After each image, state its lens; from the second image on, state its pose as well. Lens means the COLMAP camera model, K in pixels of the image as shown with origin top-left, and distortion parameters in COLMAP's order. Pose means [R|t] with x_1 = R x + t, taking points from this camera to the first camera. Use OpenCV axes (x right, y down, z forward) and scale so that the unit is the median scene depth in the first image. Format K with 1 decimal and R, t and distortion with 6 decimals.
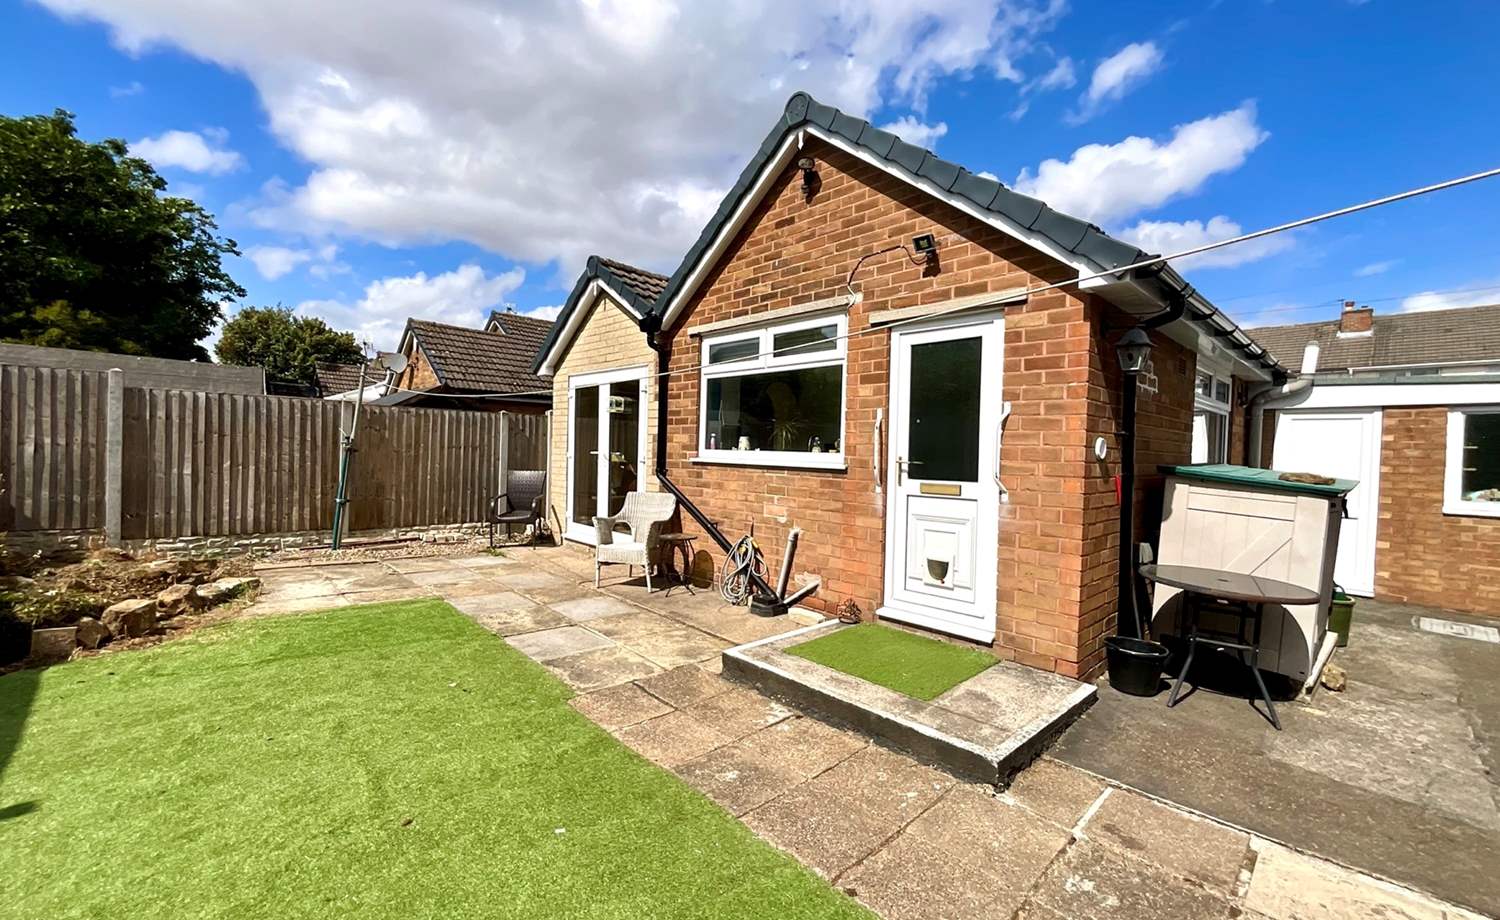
lens RADIAL K [[604.0, 0, 750.0], [0, 604.0, 460.0], [0, 0, 1]] dist [-0.005776, 0.000024]
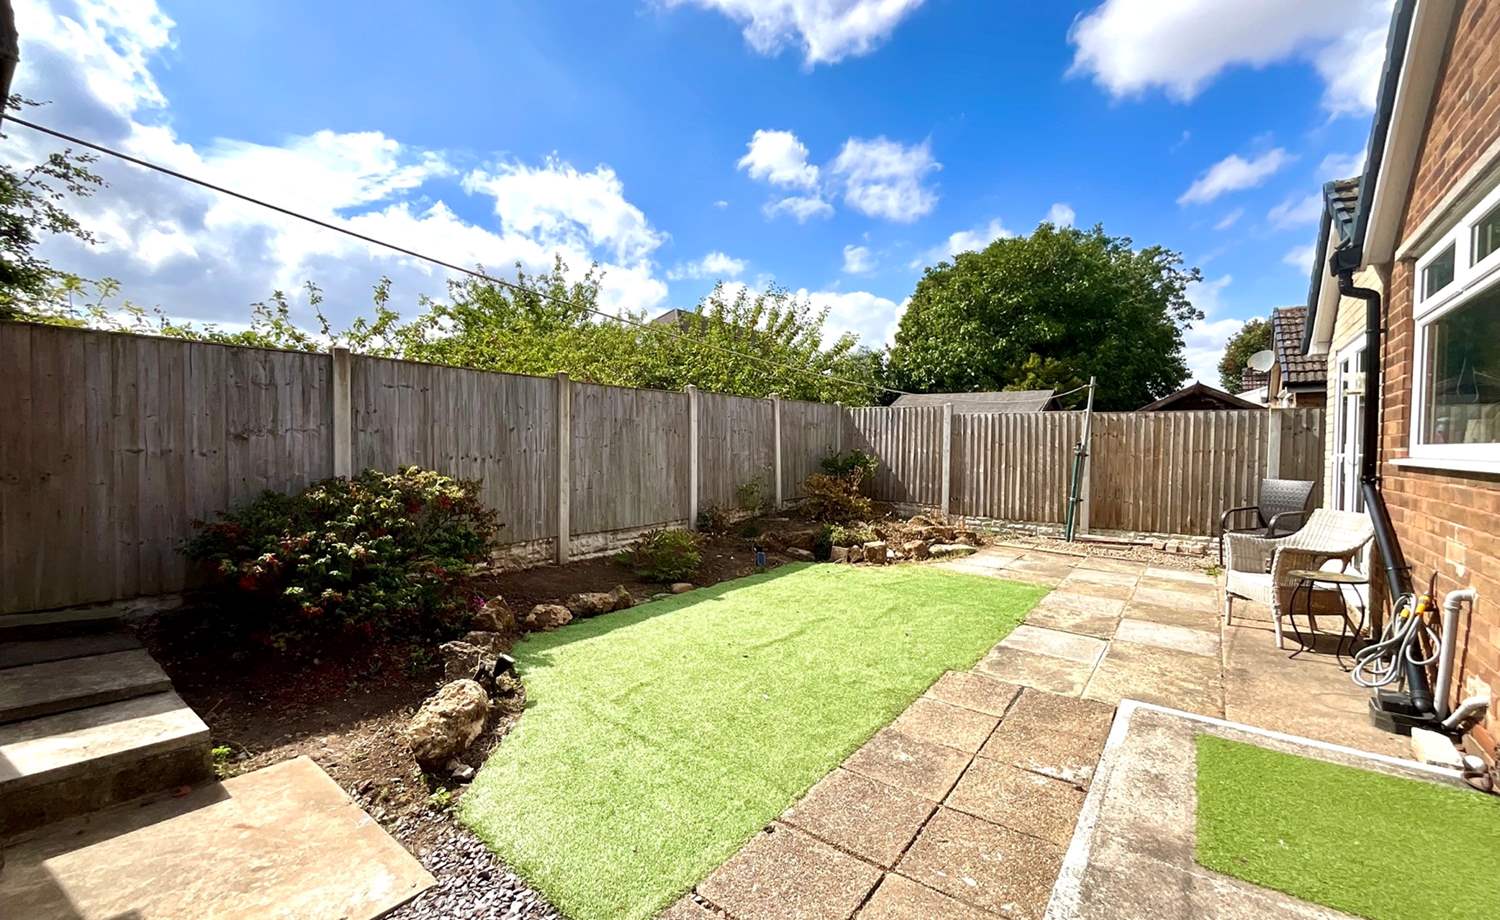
lens RADIAL K [[604.0, 0, 750.0], [0, 604.0, 460.0], [0, 0, 1]] dist [-0.005776, 0.000024]
pose [[0.163137, -0.002448, -0.986600, 0.412706], [-0.020140, 0.999780, -0.005811, 0.014801], [0.986398, 0.020818, 0.163052, 0.252165]]
